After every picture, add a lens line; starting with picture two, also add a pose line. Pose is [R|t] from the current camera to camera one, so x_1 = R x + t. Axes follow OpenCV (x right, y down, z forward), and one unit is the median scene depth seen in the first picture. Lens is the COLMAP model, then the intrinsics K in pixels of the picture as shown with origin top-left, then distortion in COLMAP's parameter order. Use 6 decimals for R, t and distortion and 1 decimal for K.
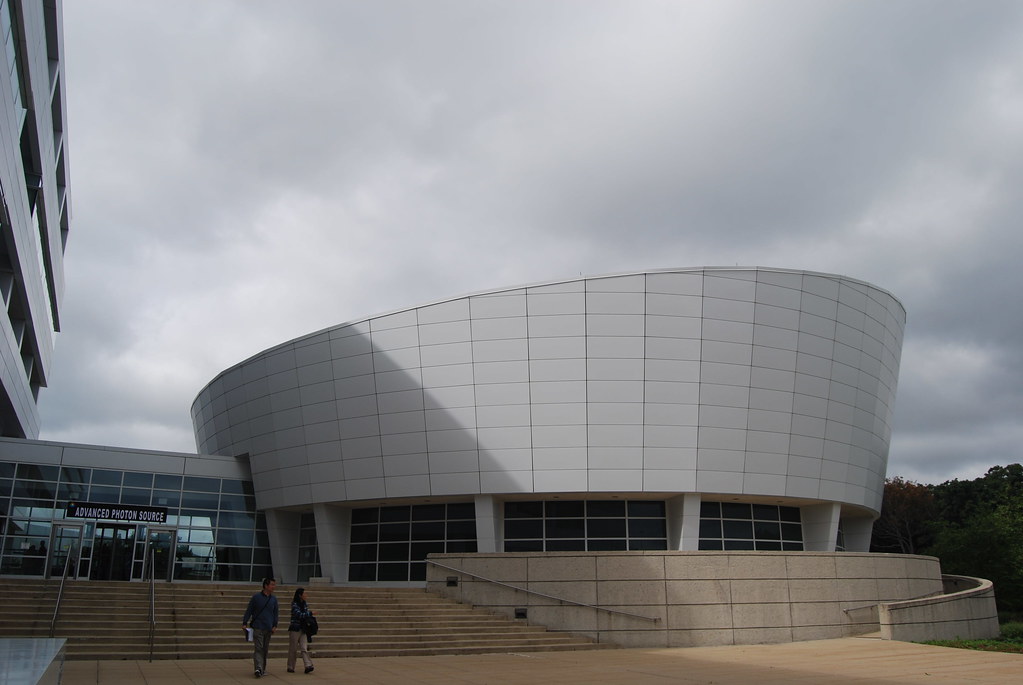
lens RADIAL K [[803.8, 0, 511.5], [0, 803.8, 342.5], [0, 0, 1]] dist [-0.095647, 0.042663]
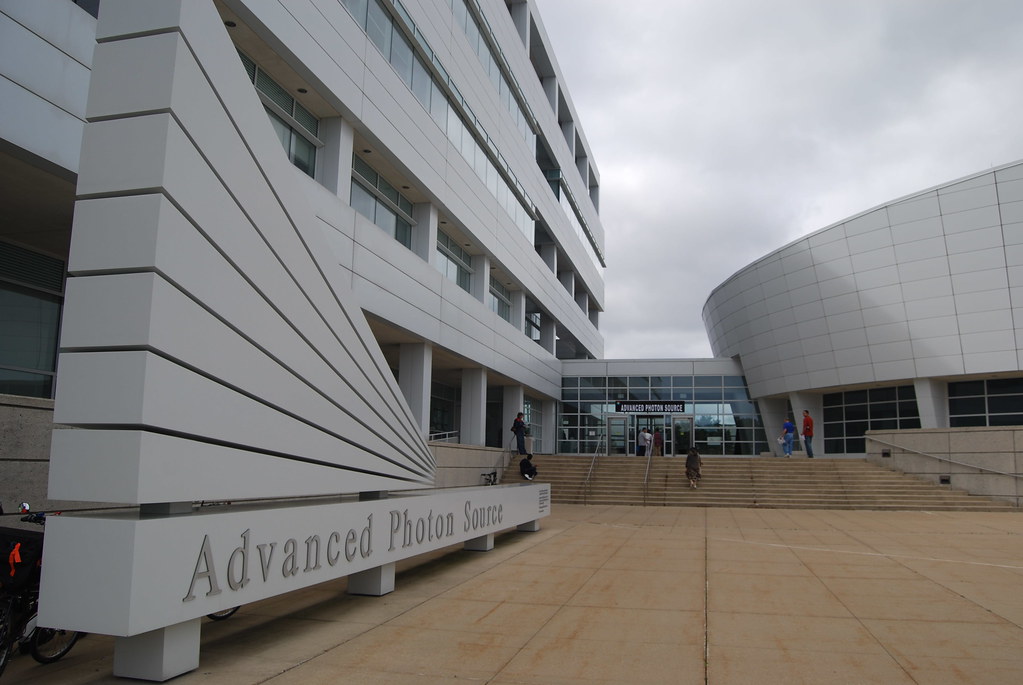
lens RADIAL K [[803.8, 0, 511.5], [0, 803.8, 342.5], [0, 0, 1]] dist [-0.095647, 0.042663]
pose [[0.758127, -0.083790, -0.646701, 0.278662], [0.181849, 0.979535, 0.086268, -0.068579], [0.626238, -0.183004, 0.757849, -0.222096]]
